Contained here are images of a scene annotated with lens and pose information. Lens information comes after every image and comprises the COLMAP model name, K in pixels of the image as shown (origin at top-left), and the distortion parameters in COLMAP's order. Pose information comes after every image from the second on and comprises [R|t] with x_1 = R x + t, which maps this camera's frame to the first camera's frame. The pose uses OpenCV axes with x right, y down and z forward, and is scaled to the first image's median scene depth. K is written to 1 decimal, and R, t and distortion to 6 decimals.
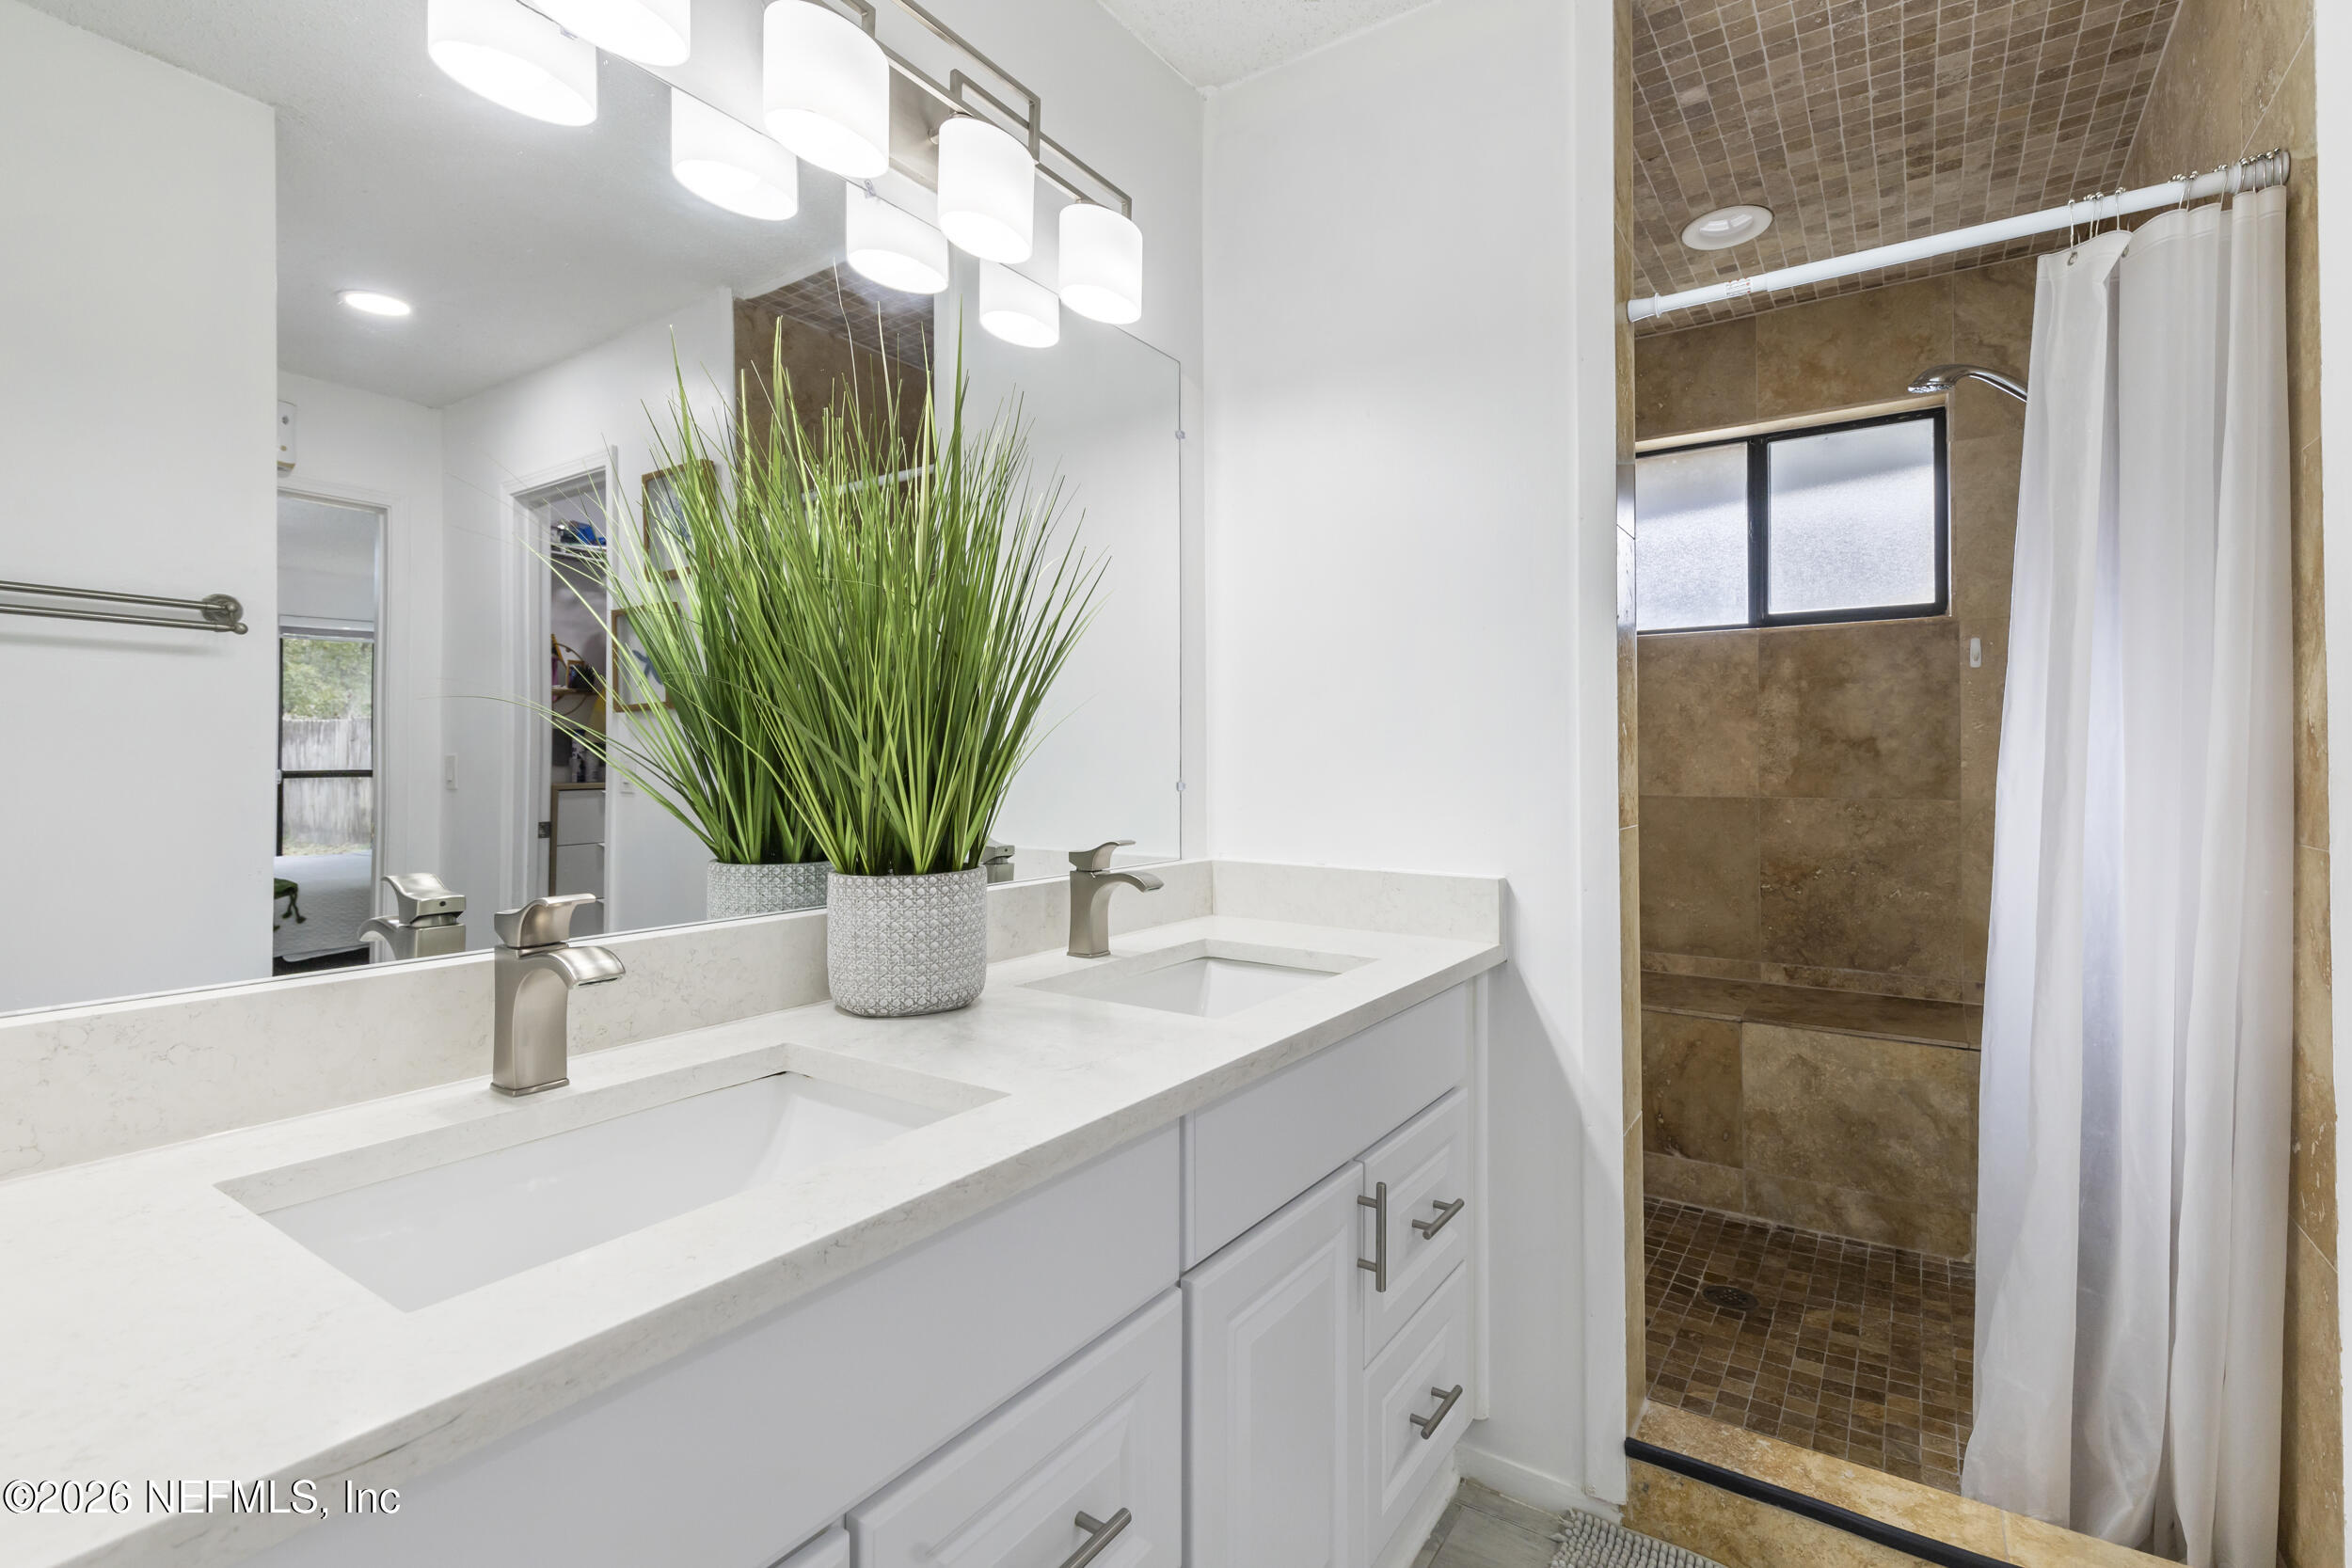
lens RADIAL K [[1061.1, 0, 1188.2], [0, 1061.1, 765.2], [0, 0, 1]] dist [0.004638, -0.002416]
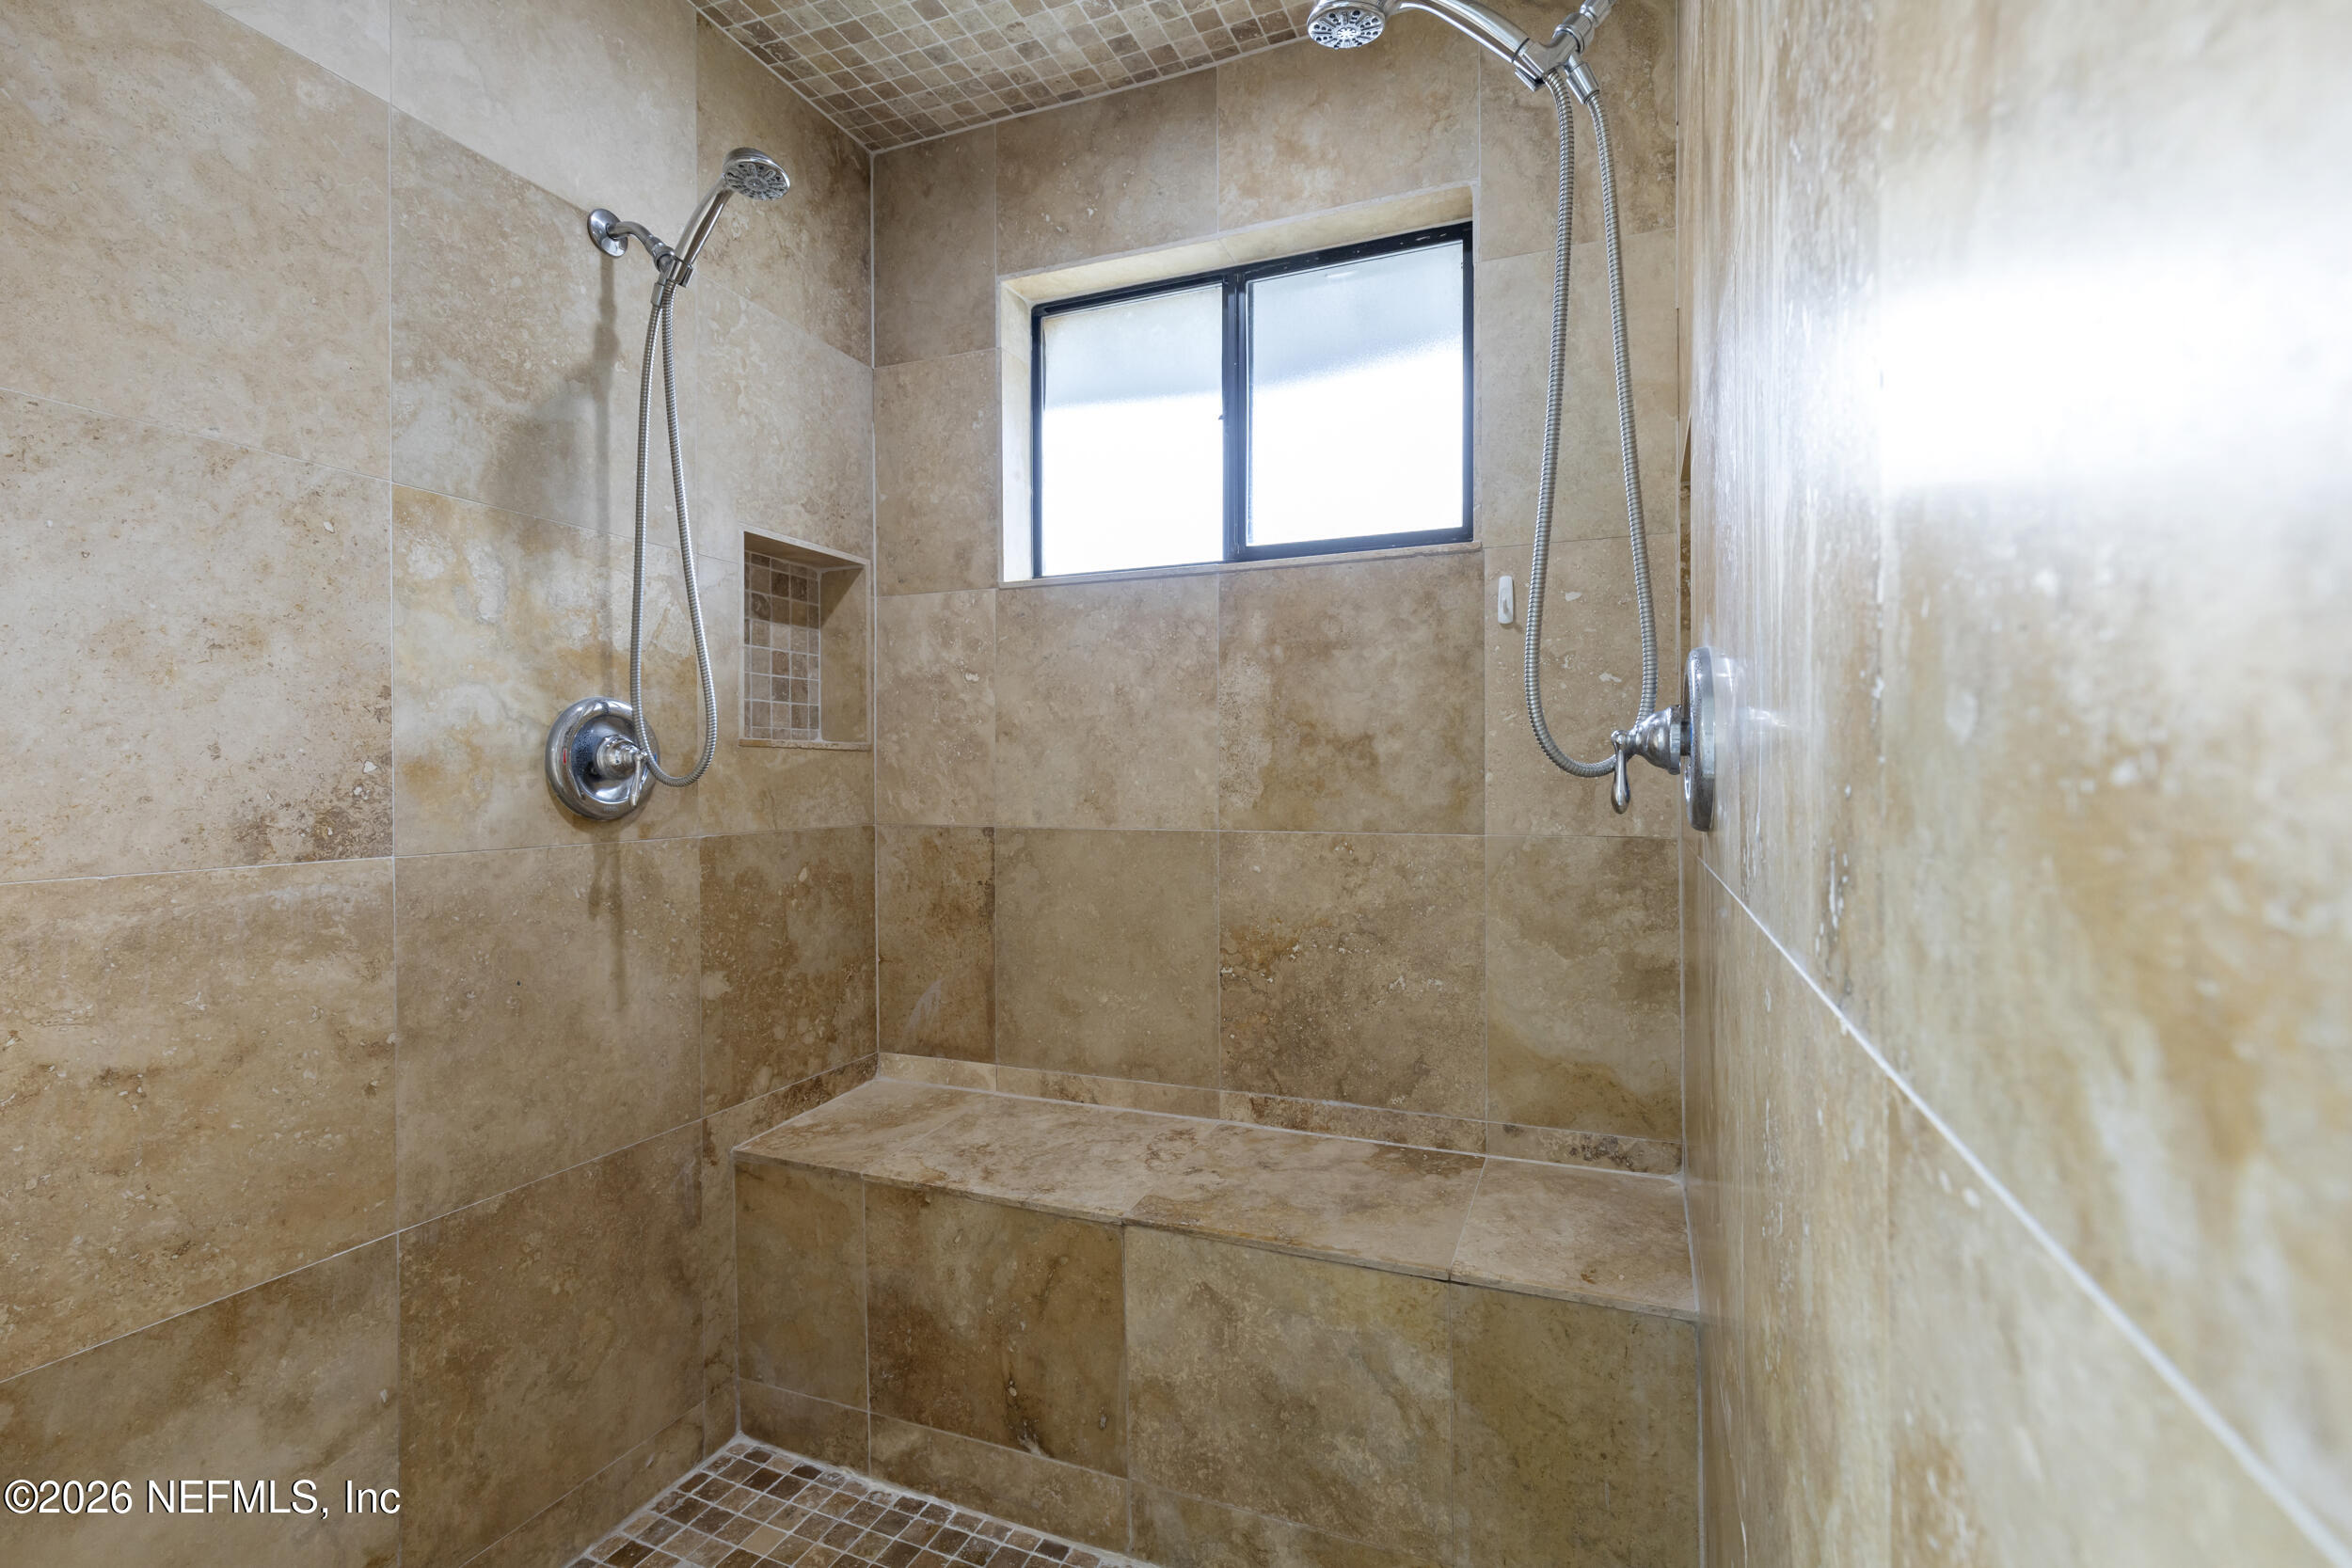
lens RADIAL K [[1061.1, 0, 1168.6], [0, 1061.1, 798.2], [0, 0, 1]] dist [0.004638, -0.002416]
pose [[0.979858, -0.005530, 0.199618, 0.405343], [0.002559, 0.999882, 0.015140, 0.001376], [-0.199678, -0.014325, 0.979757, 0.409226]]
